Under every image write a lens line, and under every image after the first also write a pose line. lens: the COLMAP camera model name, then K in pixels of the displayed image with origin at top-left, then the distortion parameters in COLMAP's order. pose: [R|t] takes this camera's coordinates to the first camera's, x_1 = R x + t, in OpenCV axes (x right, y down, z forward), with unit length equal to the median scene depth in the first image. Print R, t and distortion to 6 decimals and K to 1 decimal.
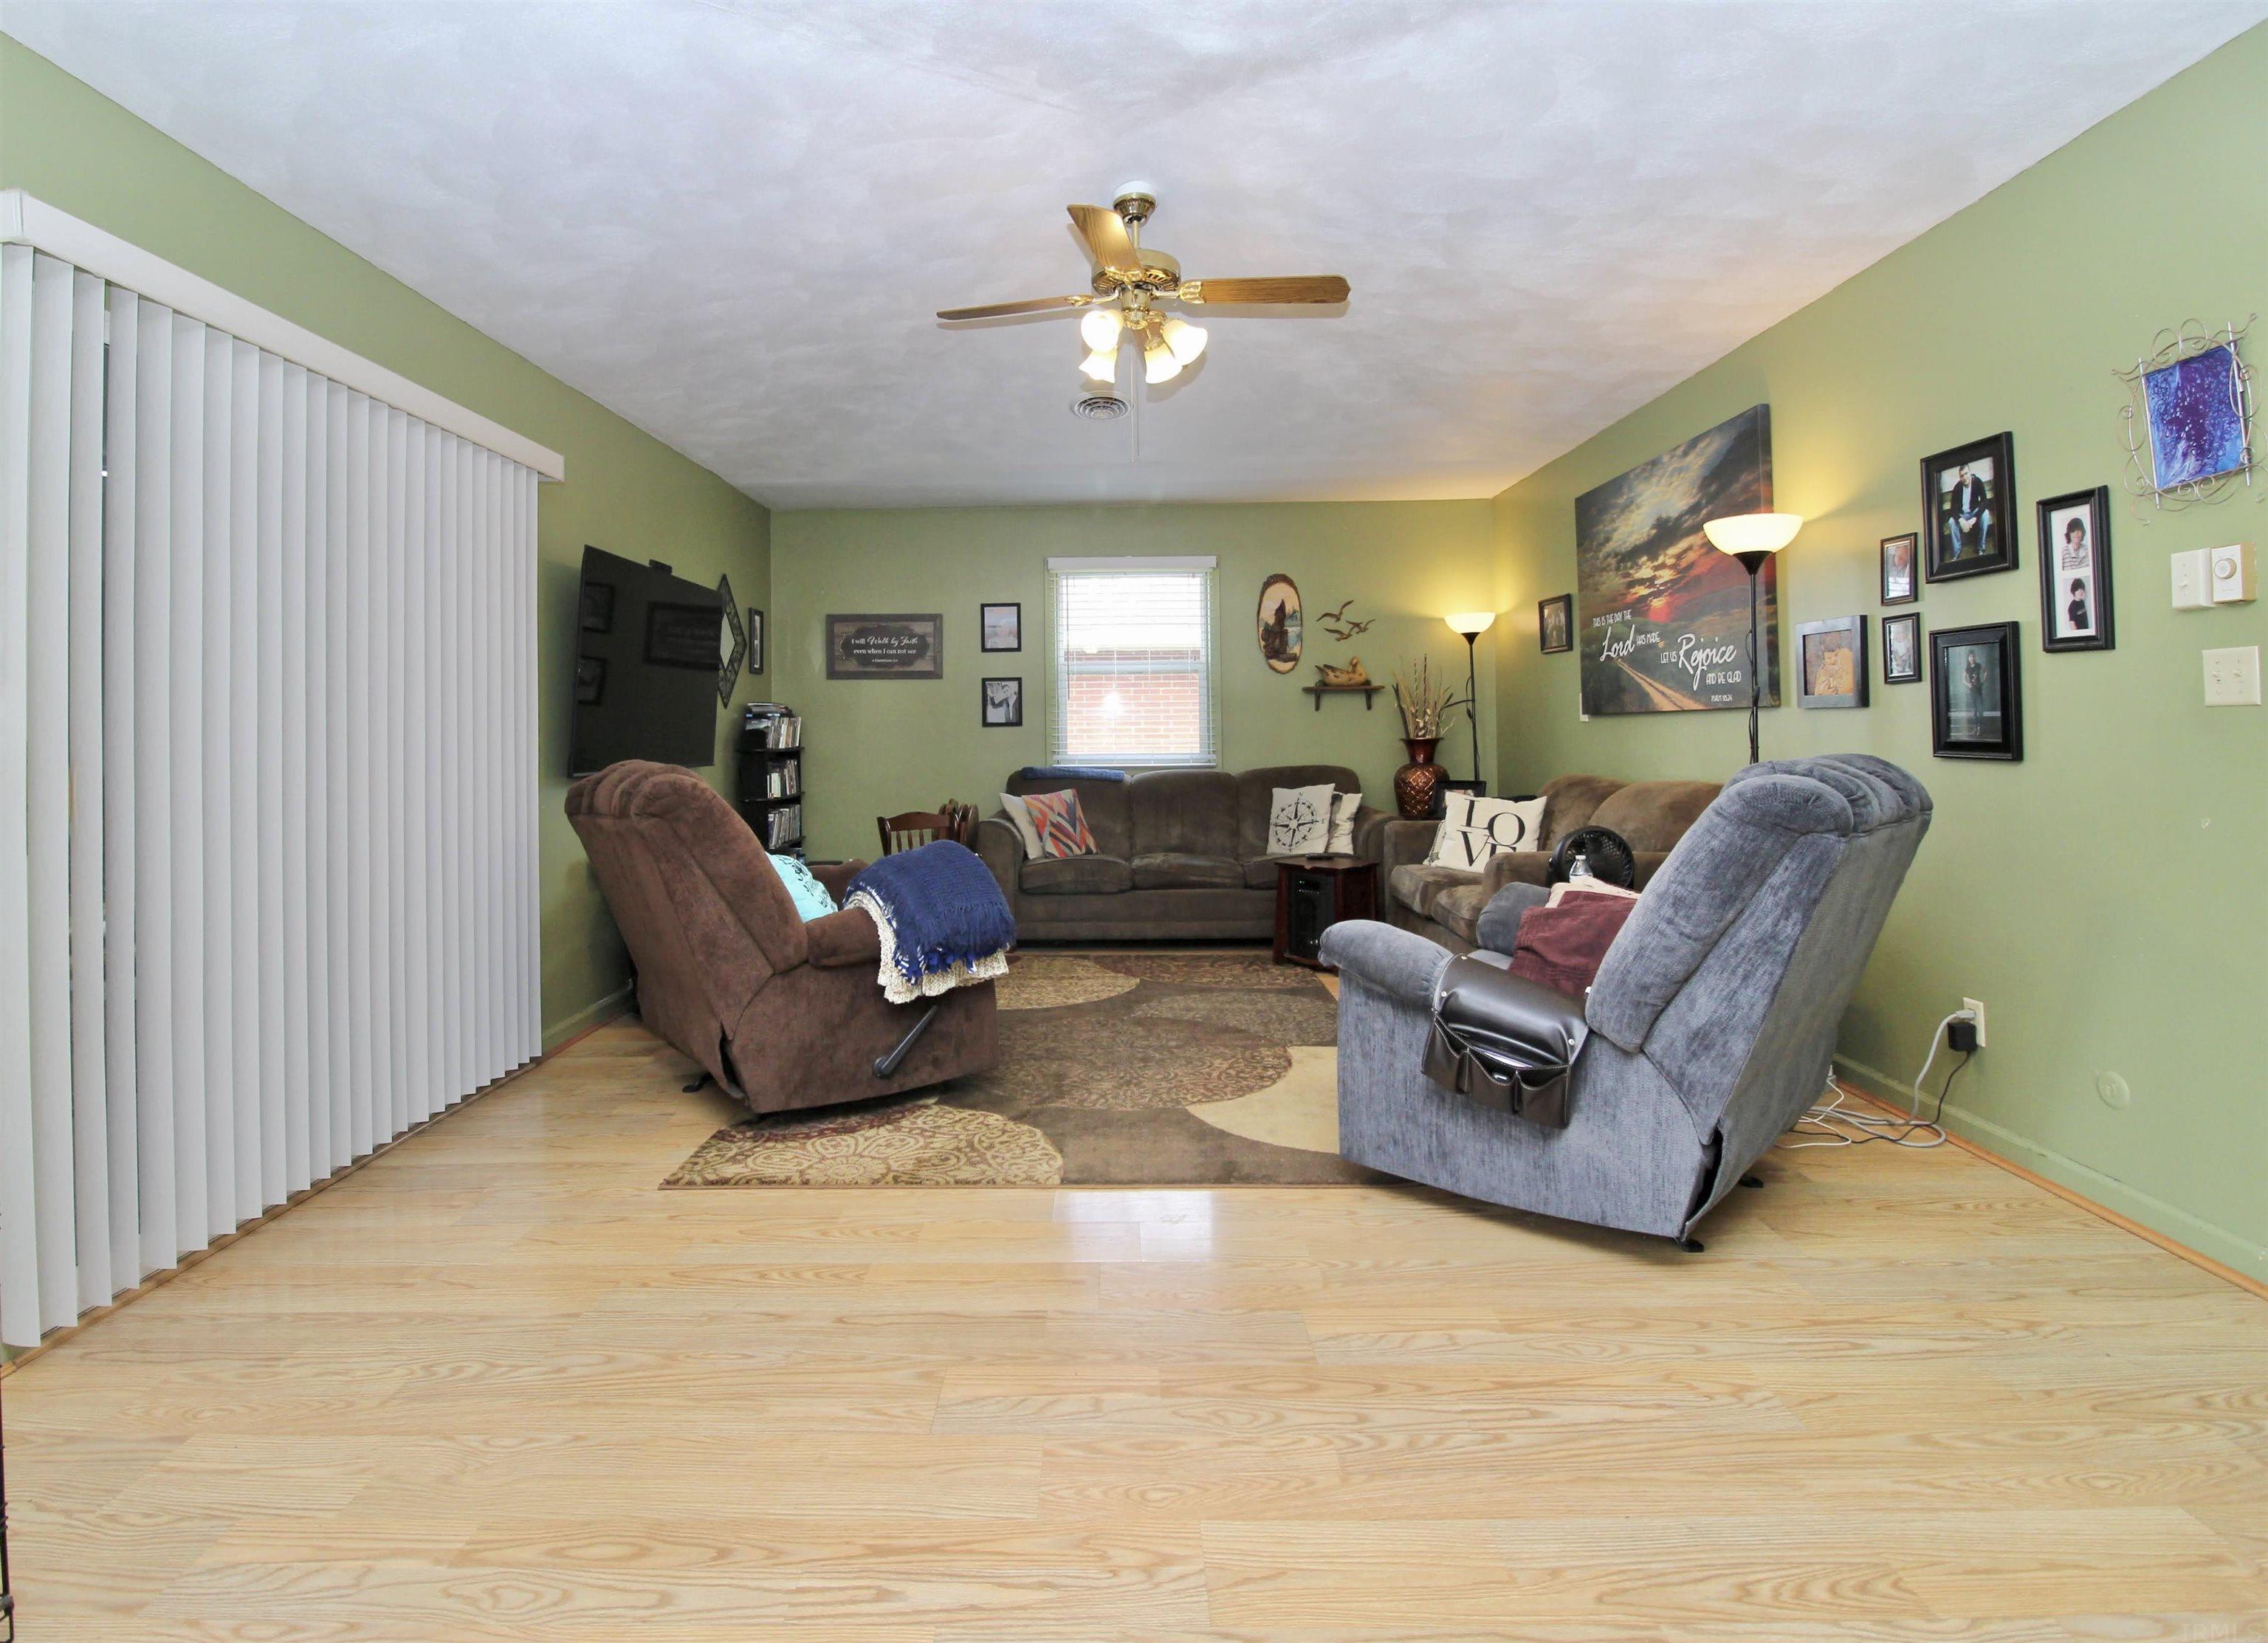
lens RADIAL K [[1110.7, 0, 1130.6], [0, 1110.7, 751.9], [0, 0, 1]] dist [0.003029, -0.015851]
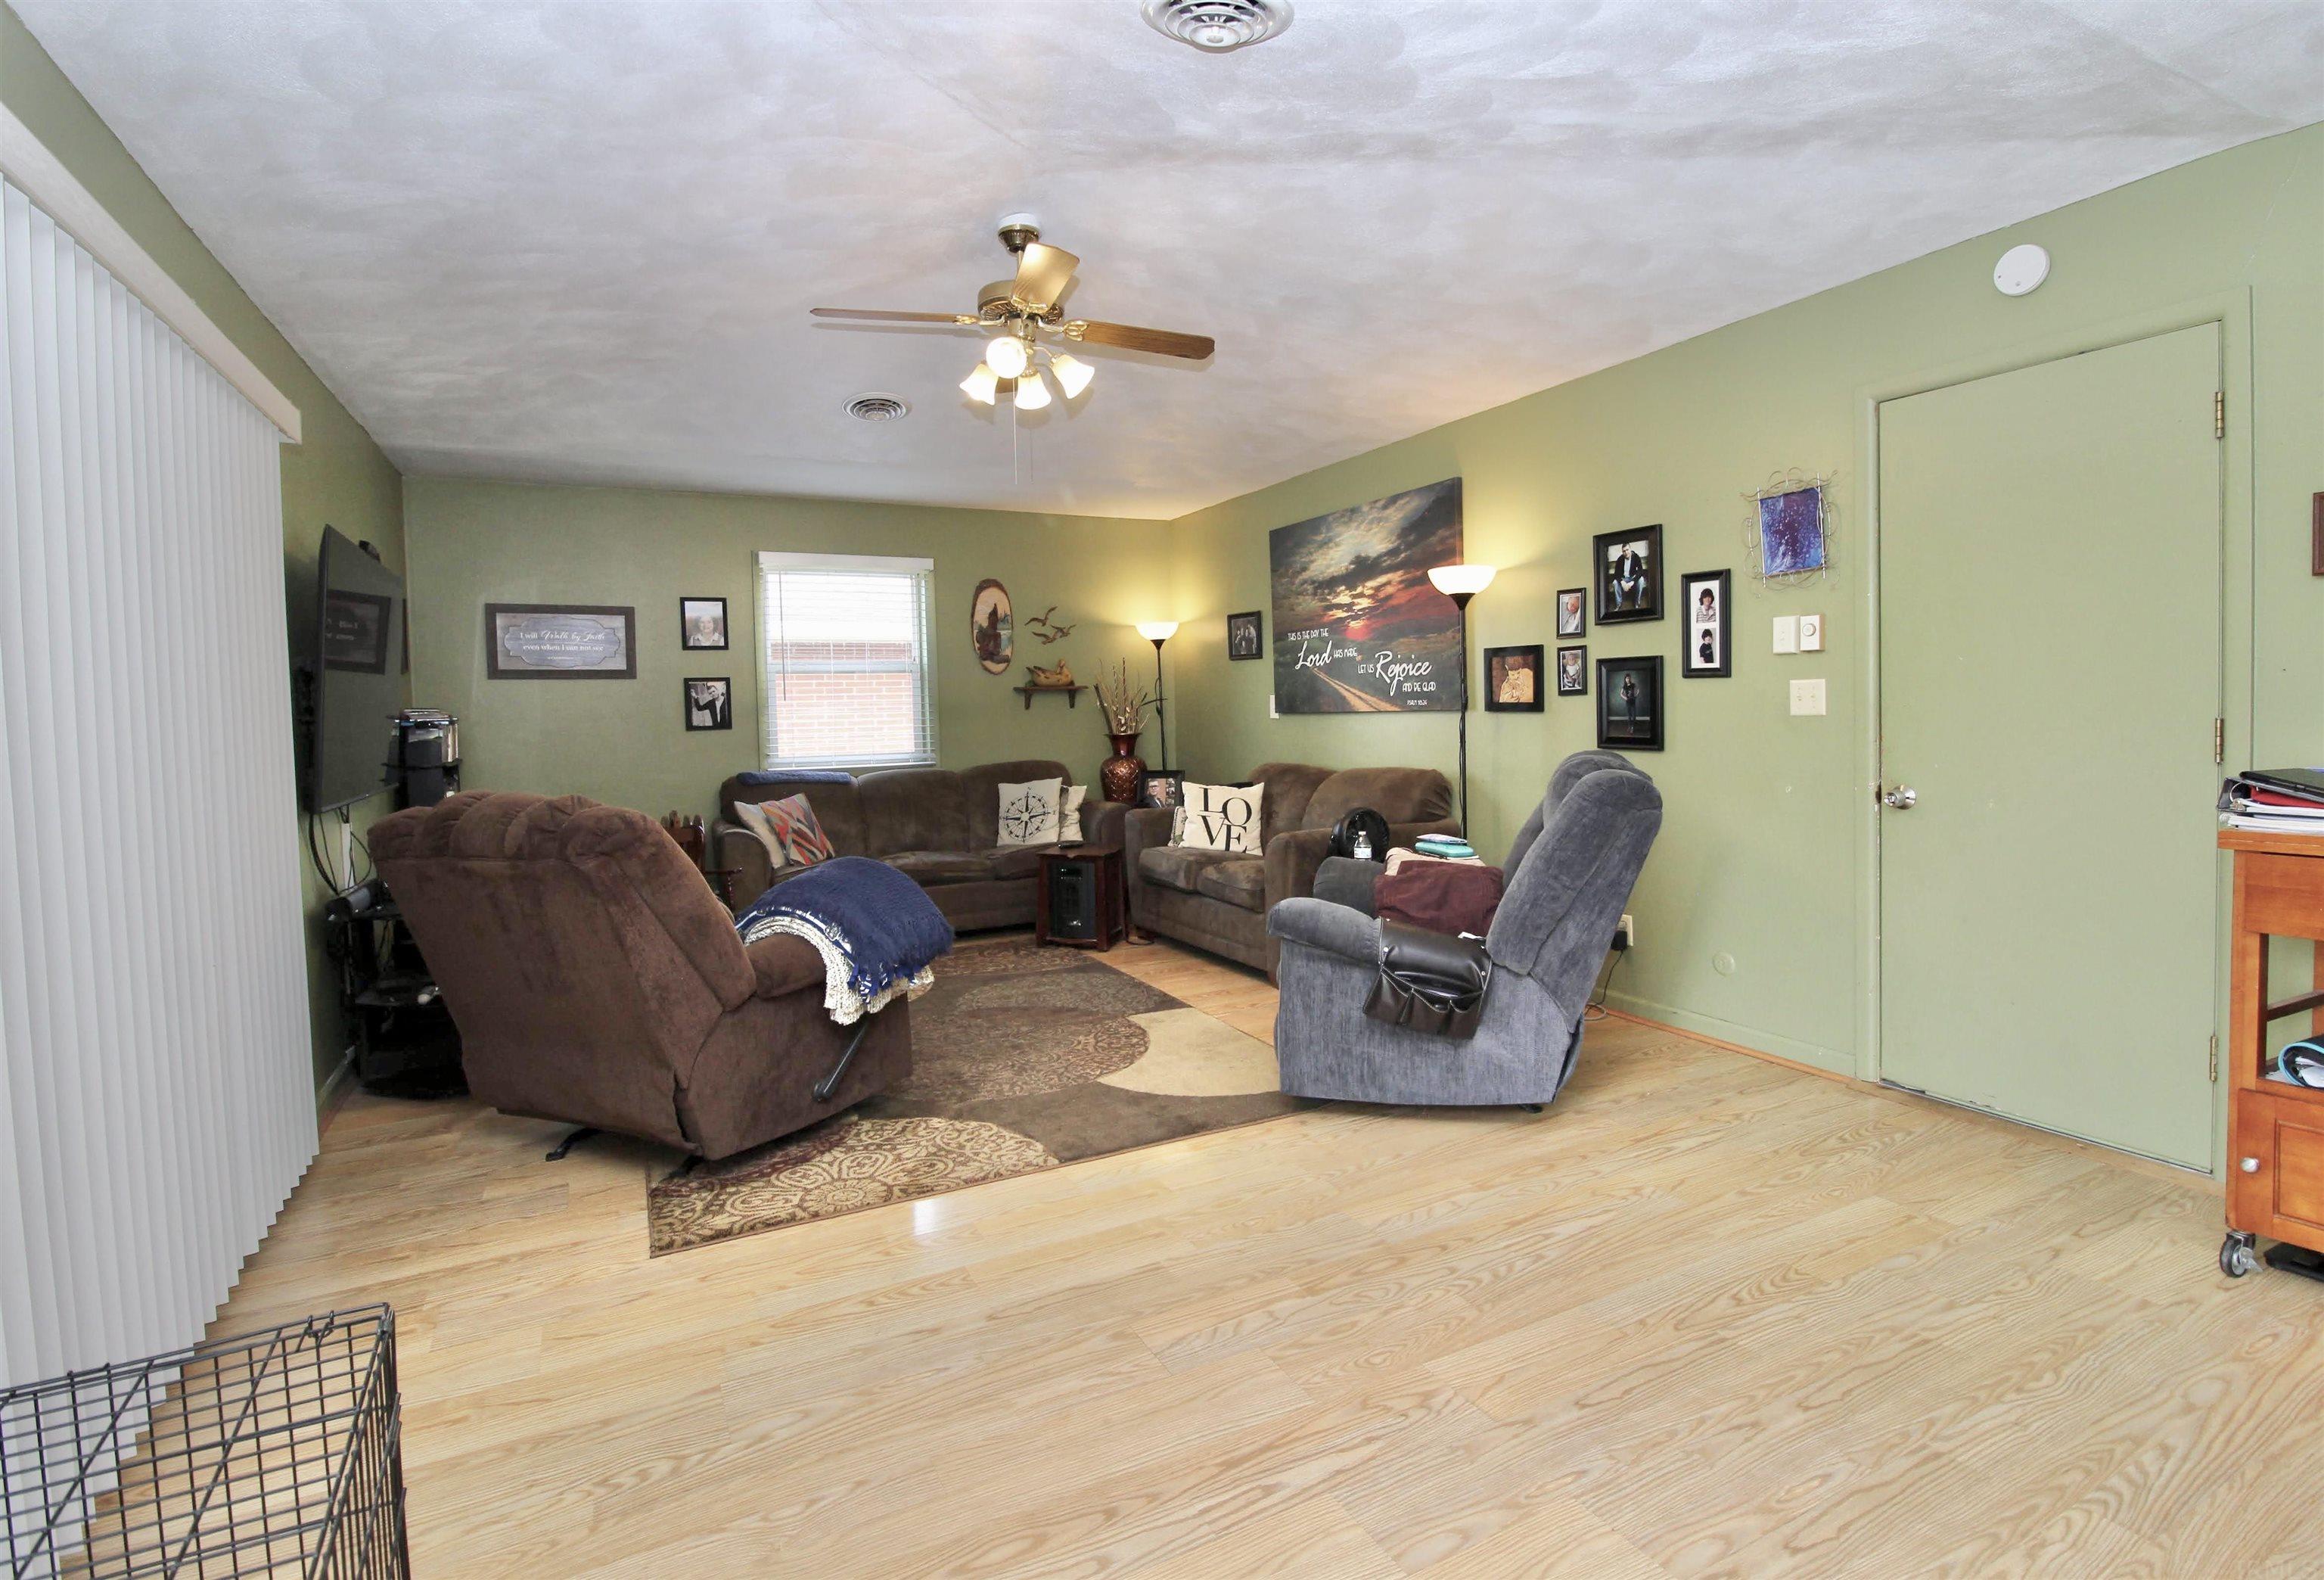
lens RADIAL K [[1086.8, 0, 1162.0], [0, 1086.8, 790.0], [0, 0, 1]] dist [0.012676, -0.033315]
pose [[0.886179, -0.045415, 0.461113, -0.397034], [0.021889, 0.998177, 0.056244, -0.030834], [-0.462827, -0.039749, 0.885557, 0.018621]]
